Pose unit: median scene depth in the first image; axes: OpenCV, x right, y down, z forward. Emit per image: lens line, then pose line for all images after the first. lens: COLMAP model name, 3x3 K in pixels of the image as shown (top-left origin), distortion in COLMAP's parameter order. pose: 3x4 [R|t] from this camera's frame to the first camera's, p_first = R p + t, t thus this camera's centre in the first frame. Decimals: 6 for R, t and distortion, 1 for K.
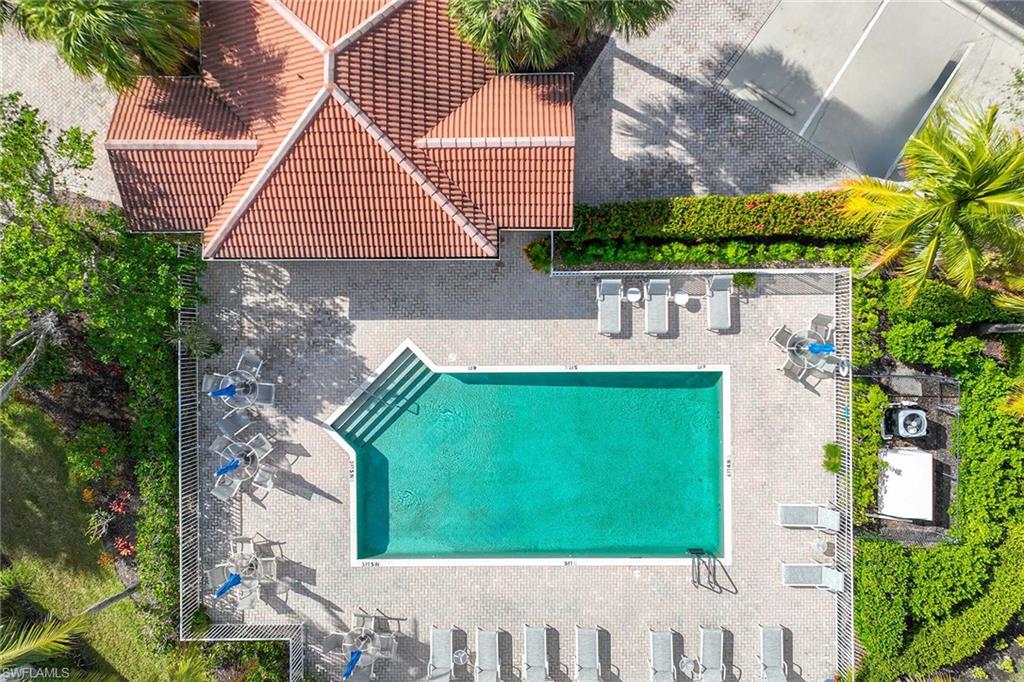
lens RADIAL K [[707.6, 0, 513.4], [0, 707.6, 343.0], [0, 0, 1]] dist [0.002381, 0.000098]
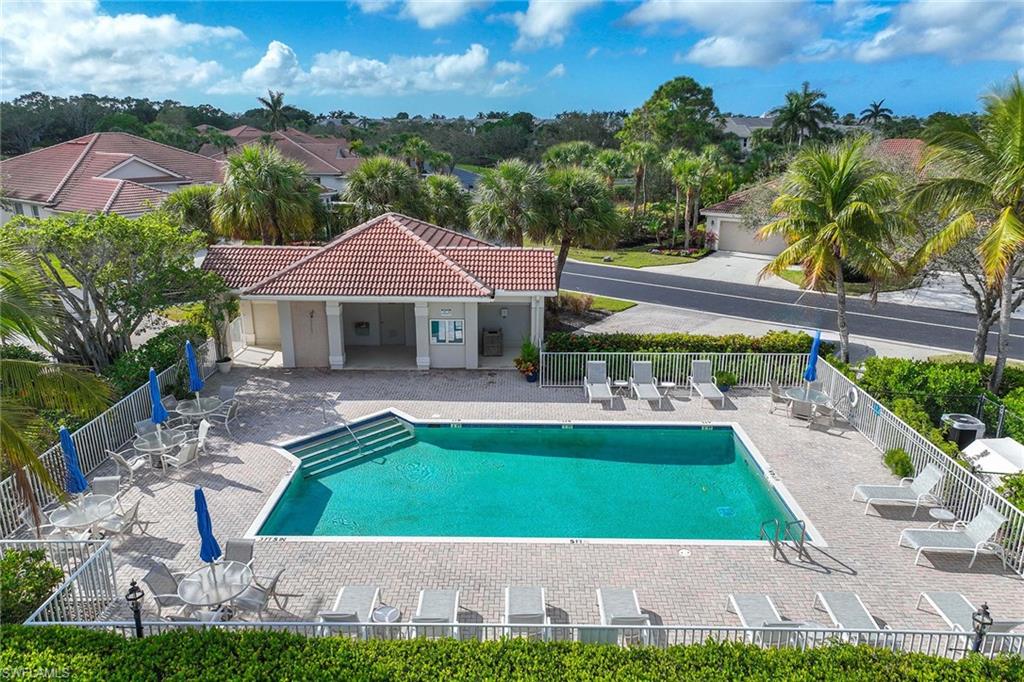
lens RADIAL K [[707.6, 0, 511.7], [0, 707.6, 341.4], [0, 0, 1]] dist [0.002381, 0.000098]
pose [[0.999711, 0.021311, -0.011132, 0.021204], [-0.016850, 0.290749, -0.956651, 0.879653], [-0.017151, 0.956562, 0.291024, 0.632322]]
